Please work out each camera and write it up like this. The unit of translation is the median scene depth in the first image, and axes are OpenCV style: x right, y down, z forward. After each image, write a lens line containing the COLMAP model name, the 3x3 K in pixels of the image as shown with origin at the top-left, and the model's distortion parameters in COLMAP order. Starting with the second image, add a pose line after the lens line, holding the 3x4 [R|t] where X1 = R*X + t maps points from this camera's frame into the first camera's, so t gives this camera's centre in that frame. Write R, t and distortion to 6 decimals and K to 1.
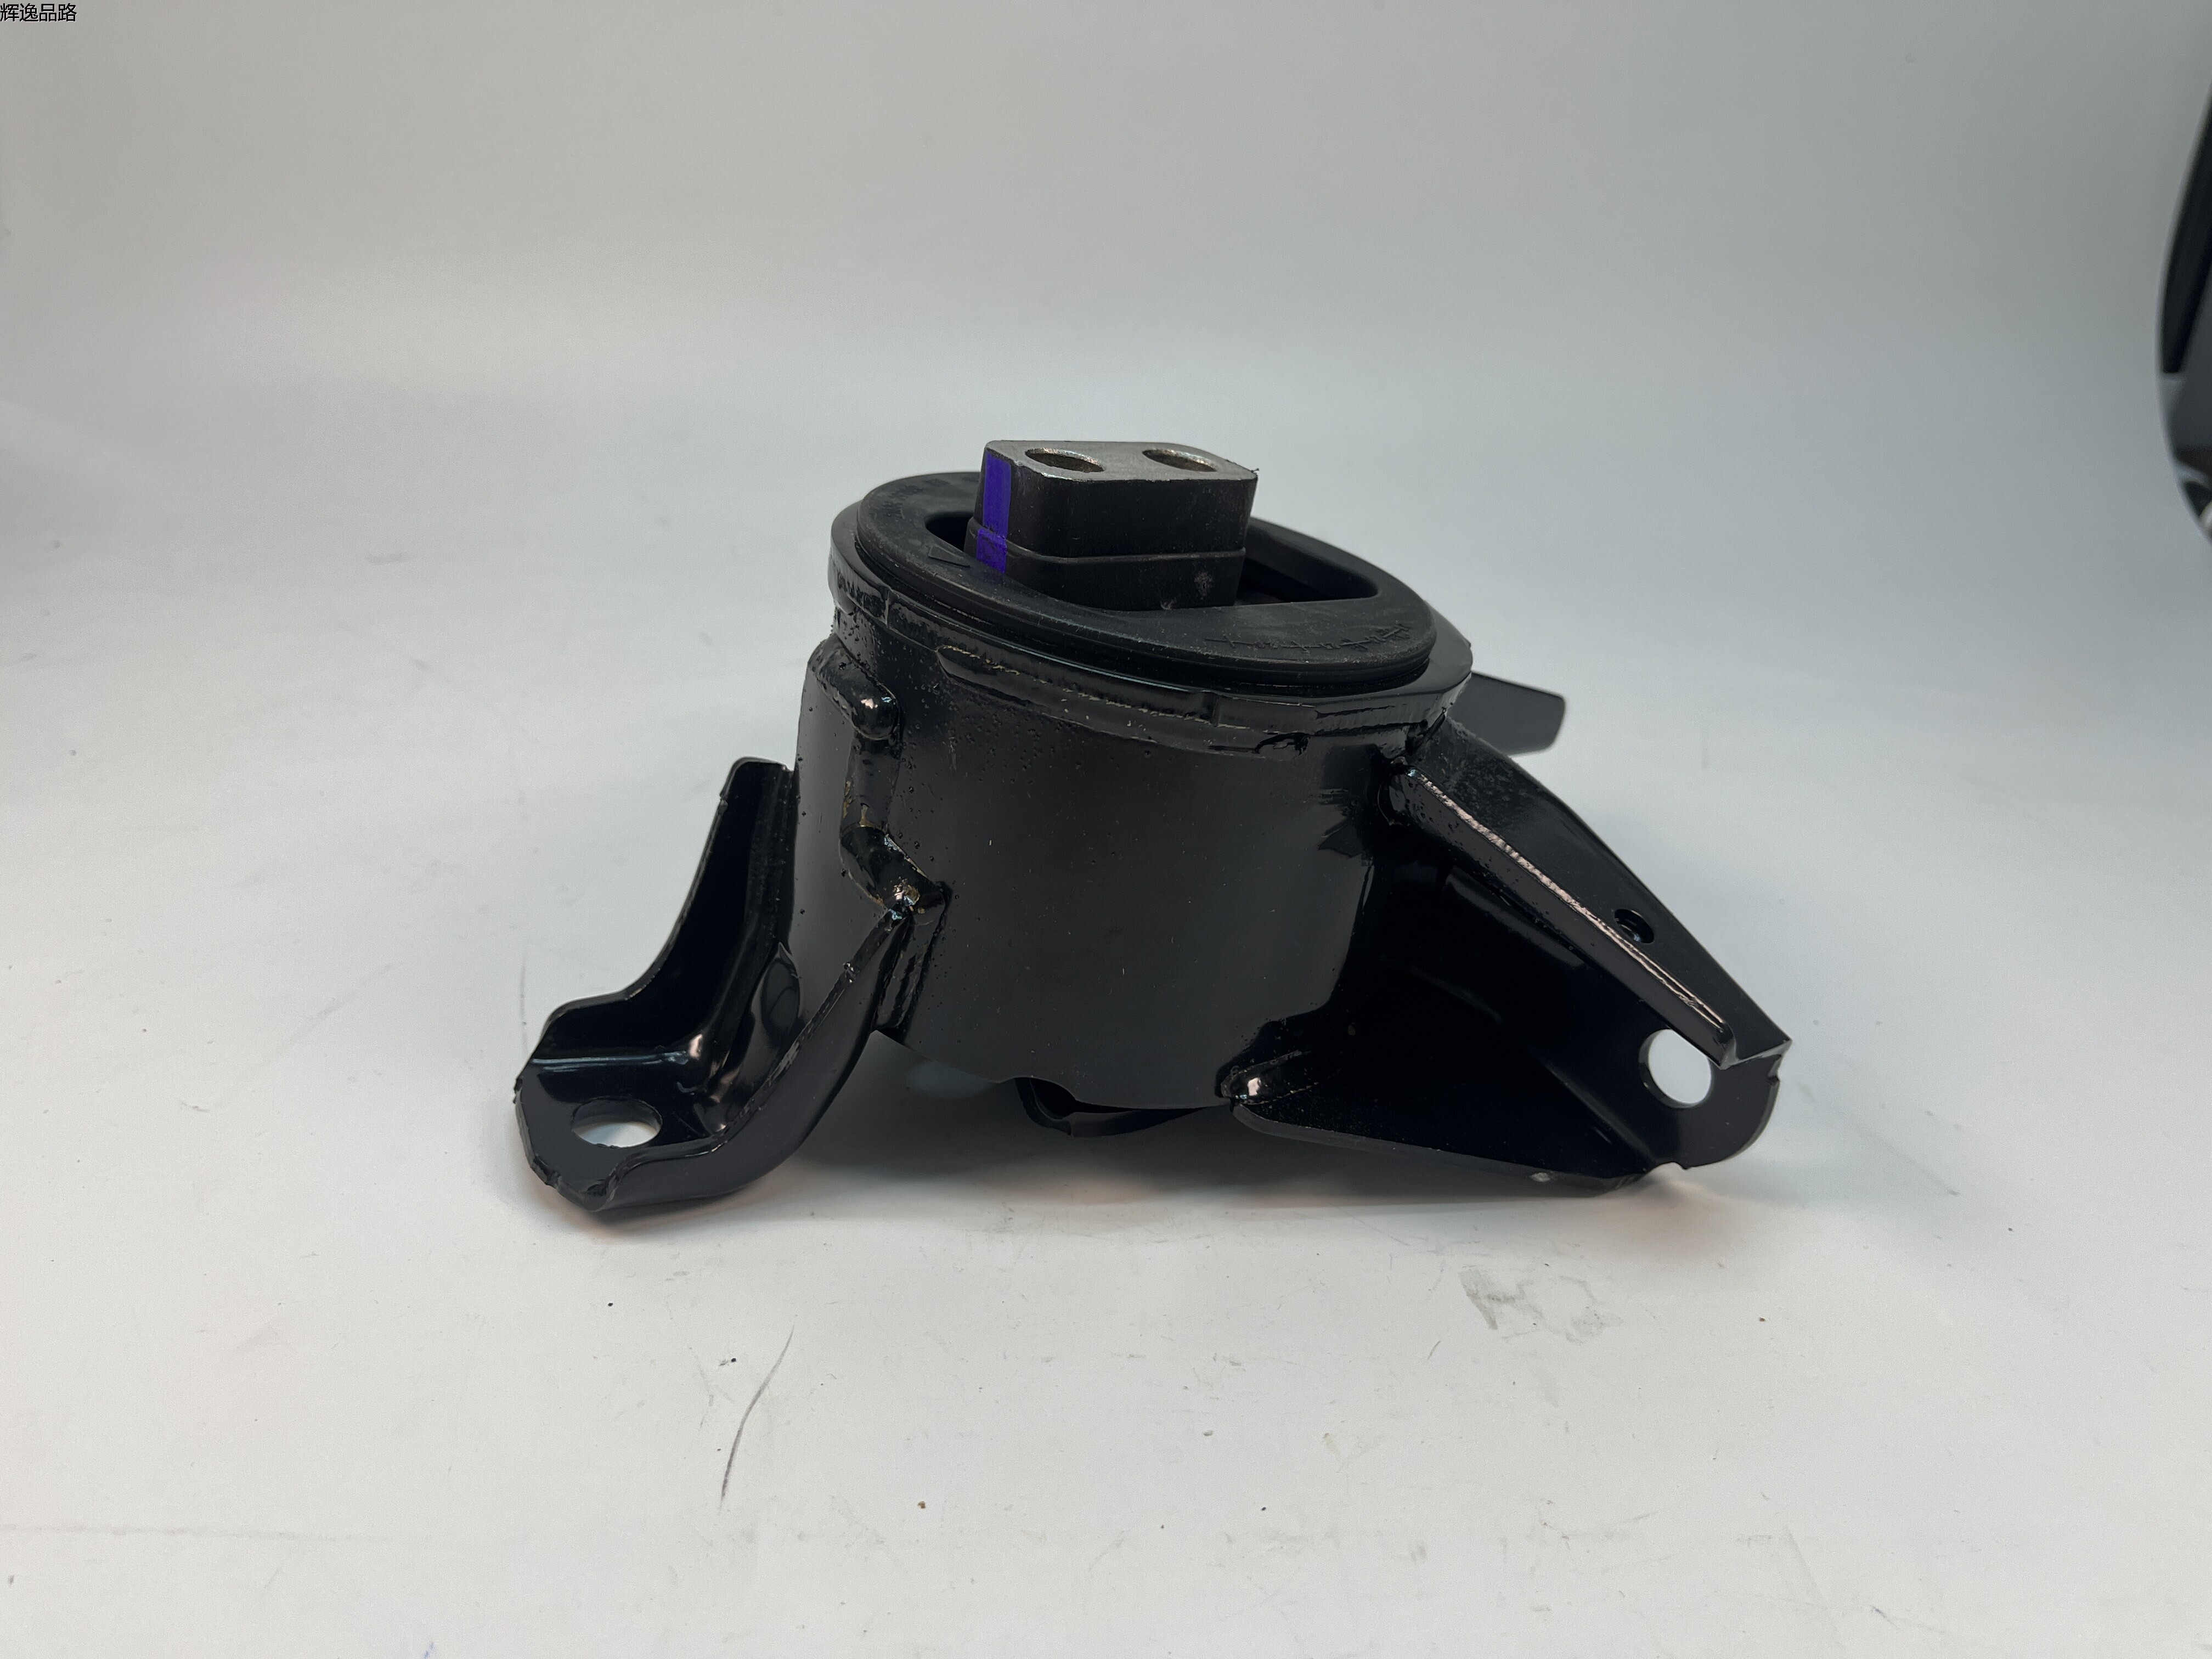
lens RADIAL K [[1697.6, 0, 1141.6], [0, 1697.6, 825.2], [0, 0, 1]] dist [0.038014, -0.099704]
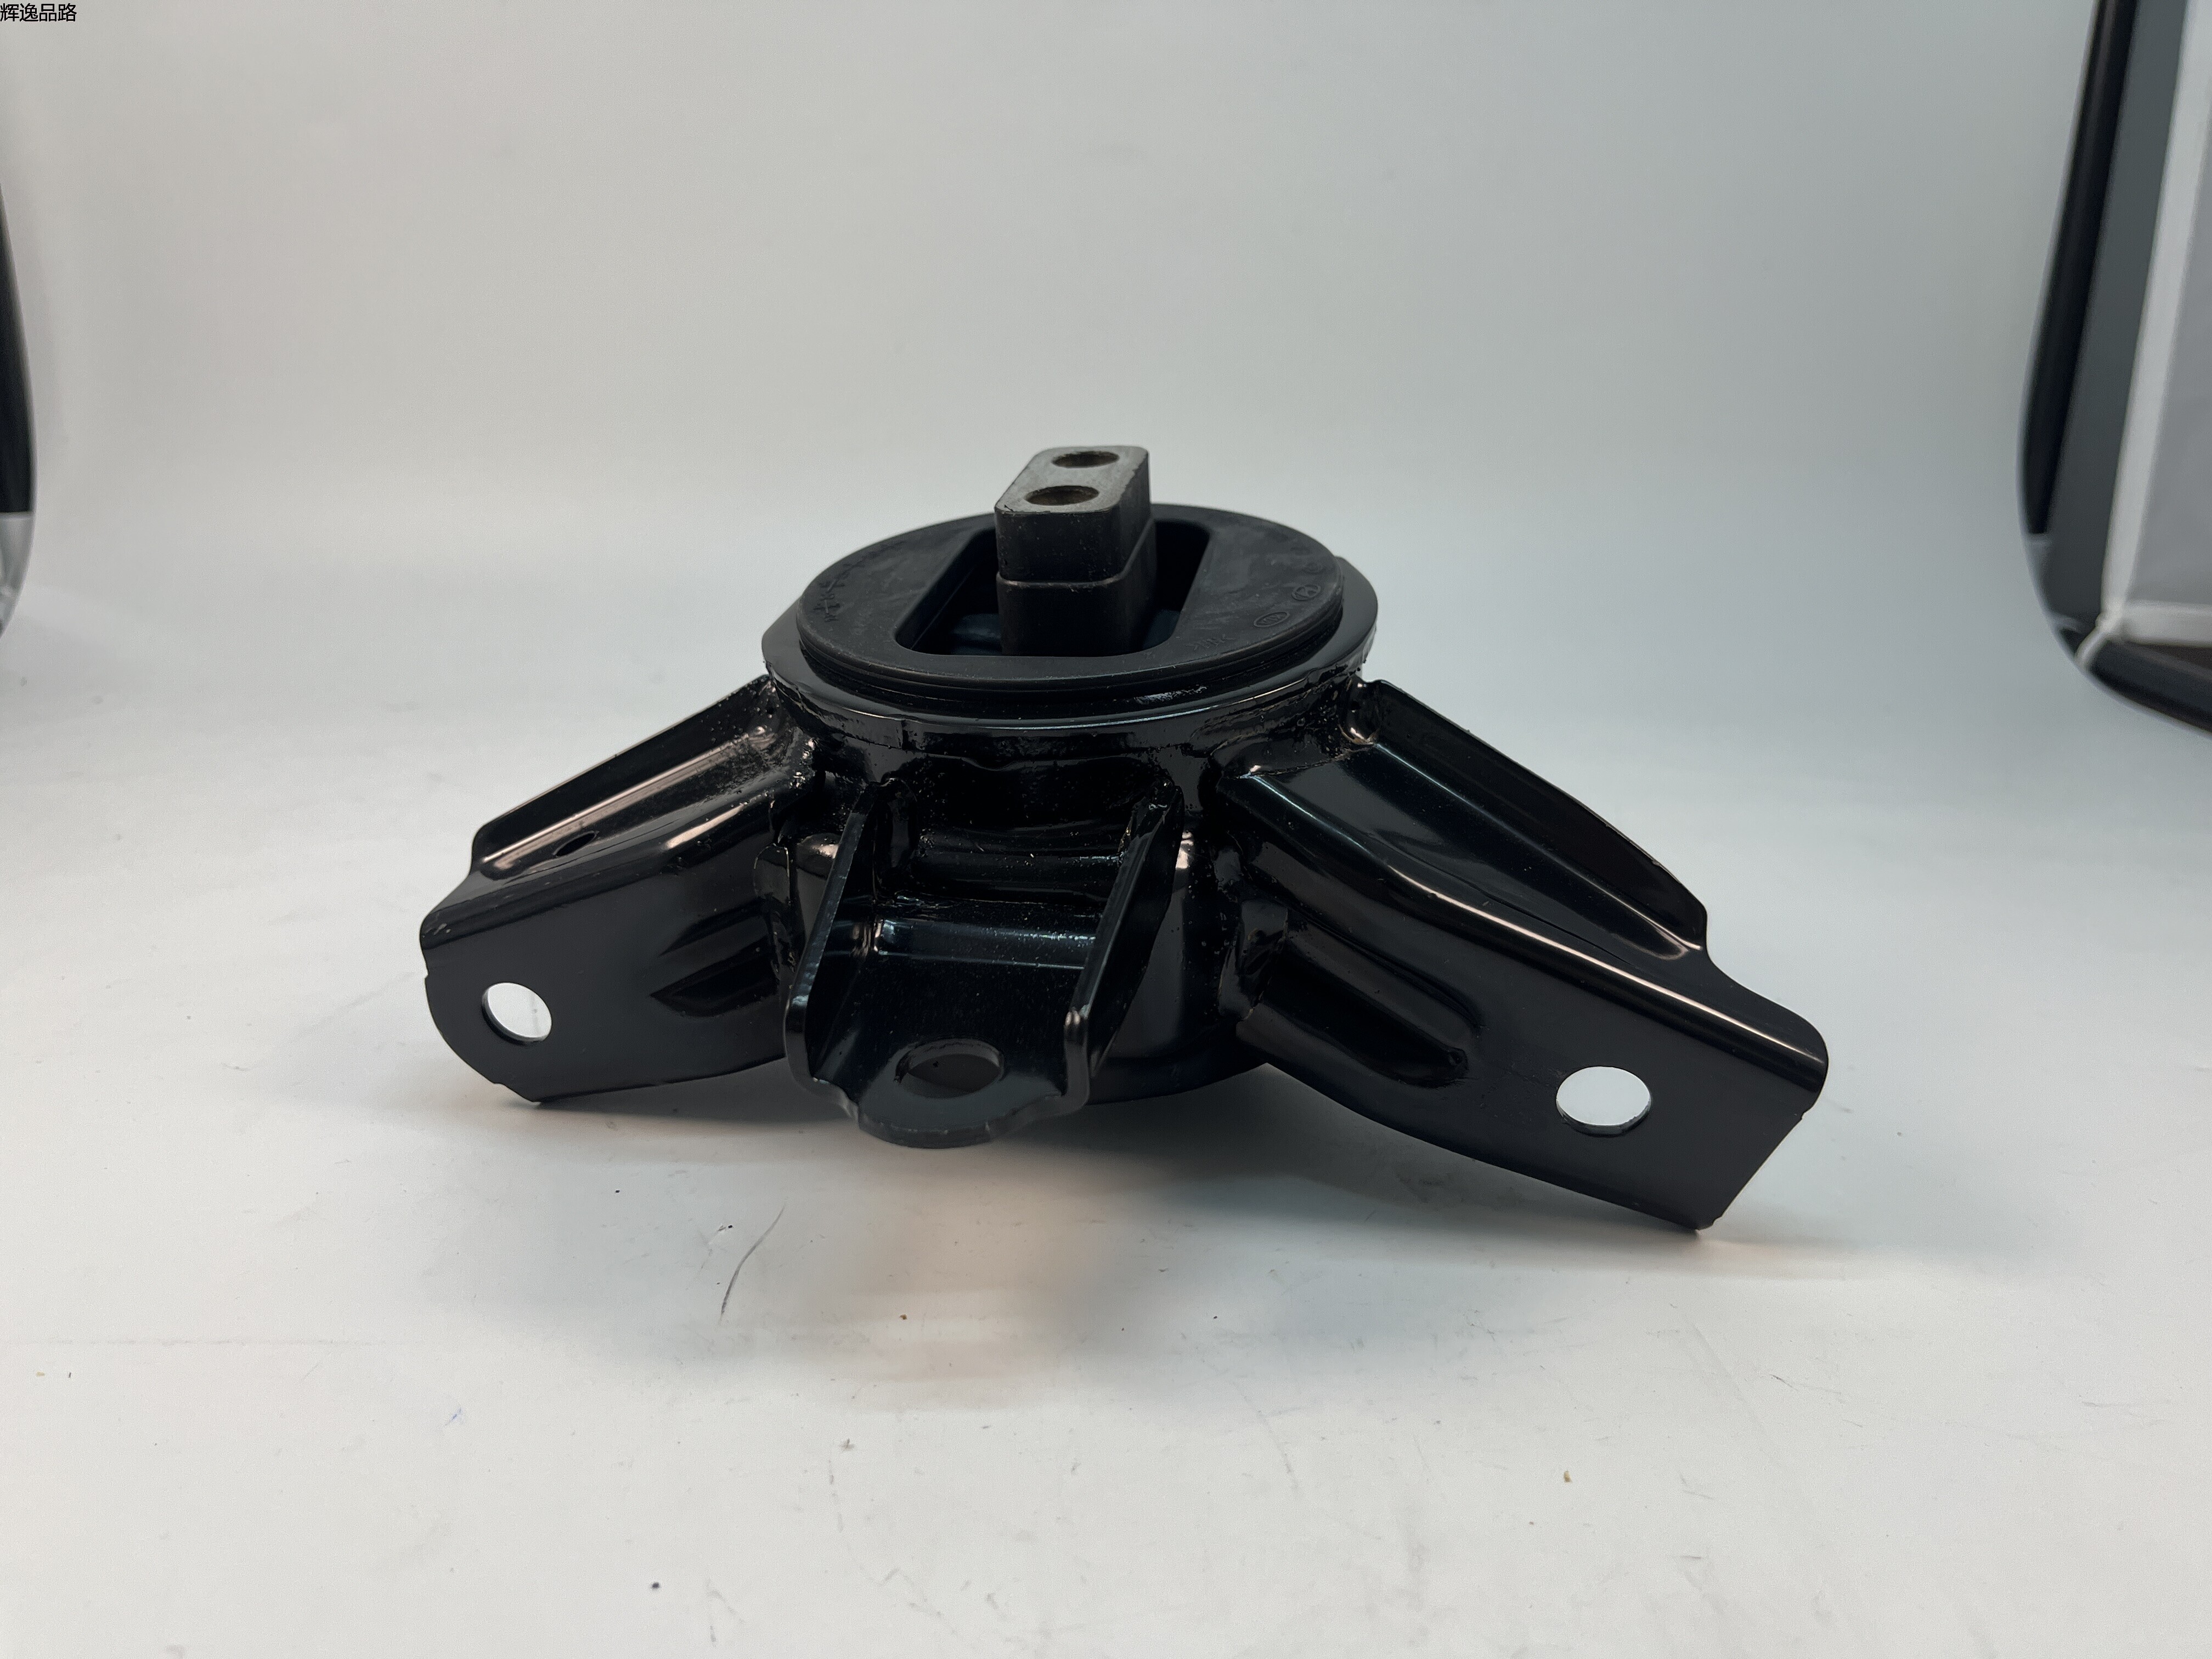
lens RADIAL K [[1691.7, 0, 1106.0], [0, 1691.7, 829.5], [0, 0, 1]] dist [0.003752, -0.036112]
pose [[0.999698, -0.024553, 0.000673, 0.008011], [0.024306, 0.984968, -0.171019, 0.259899], [0.003536, 0.170984, 0.985267, -0.118226]]
